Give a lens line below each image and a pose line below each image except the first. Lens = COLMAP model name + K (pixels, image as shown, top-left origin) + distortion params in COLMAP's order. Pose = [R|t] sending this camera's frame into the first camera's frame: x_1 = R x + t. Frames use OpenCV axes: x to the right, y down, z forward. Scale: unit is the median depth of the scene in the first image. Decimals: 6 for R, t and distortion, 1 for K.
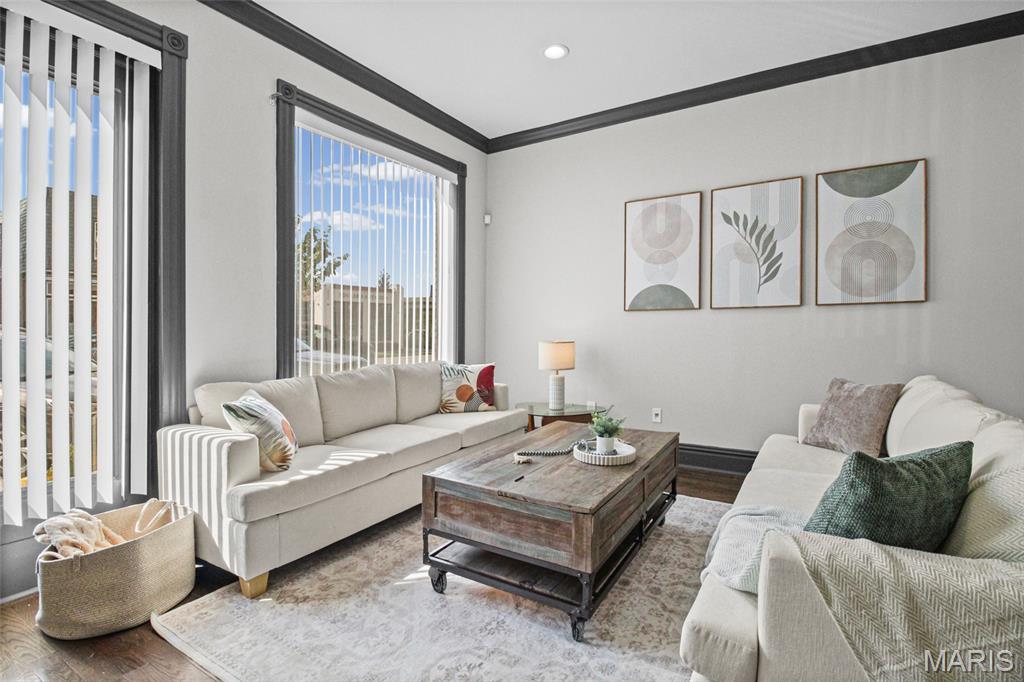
lens RADIAL K [[485.6, 0, 515.8], [0, 485.6, 323.8], [0, 0, 1]] dist [-0.001798, -0.009751]
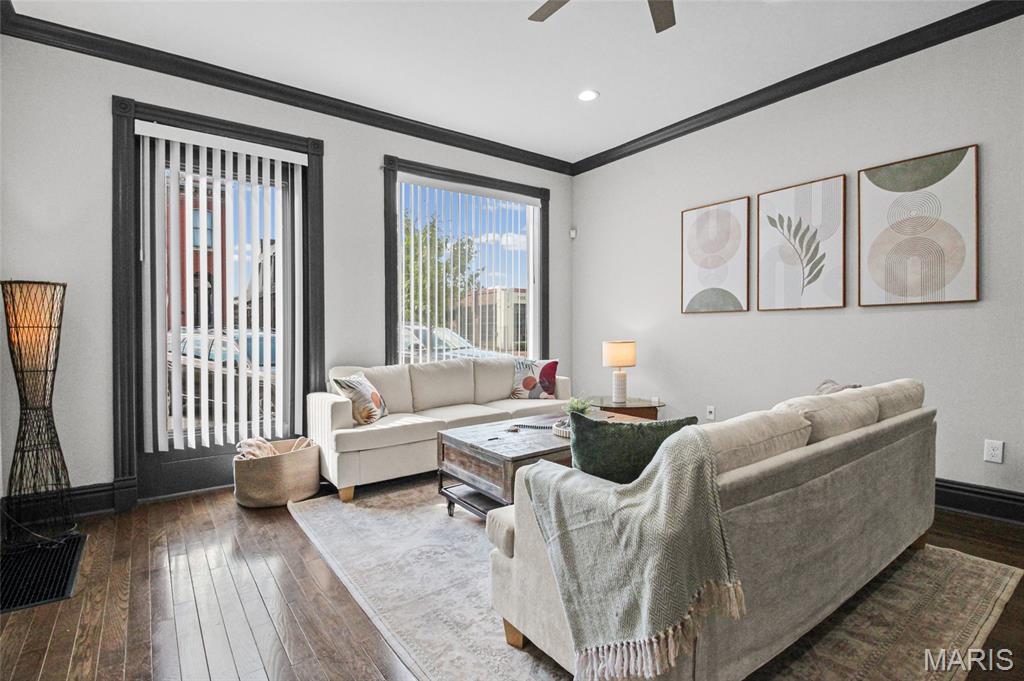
lens RADIAL K [[485.6, 0, 510.1], [0, 485.6, 321.6], [0, 0, 1]] dist [-0.001798, -0.009751]
pose [[0.926891, -0.006048, -0.375281, 0.368142], [0.004245, 0.999975, -0.005630, -0.005424], [0.375305, 0.003625, 0.926894, -0.173873]]
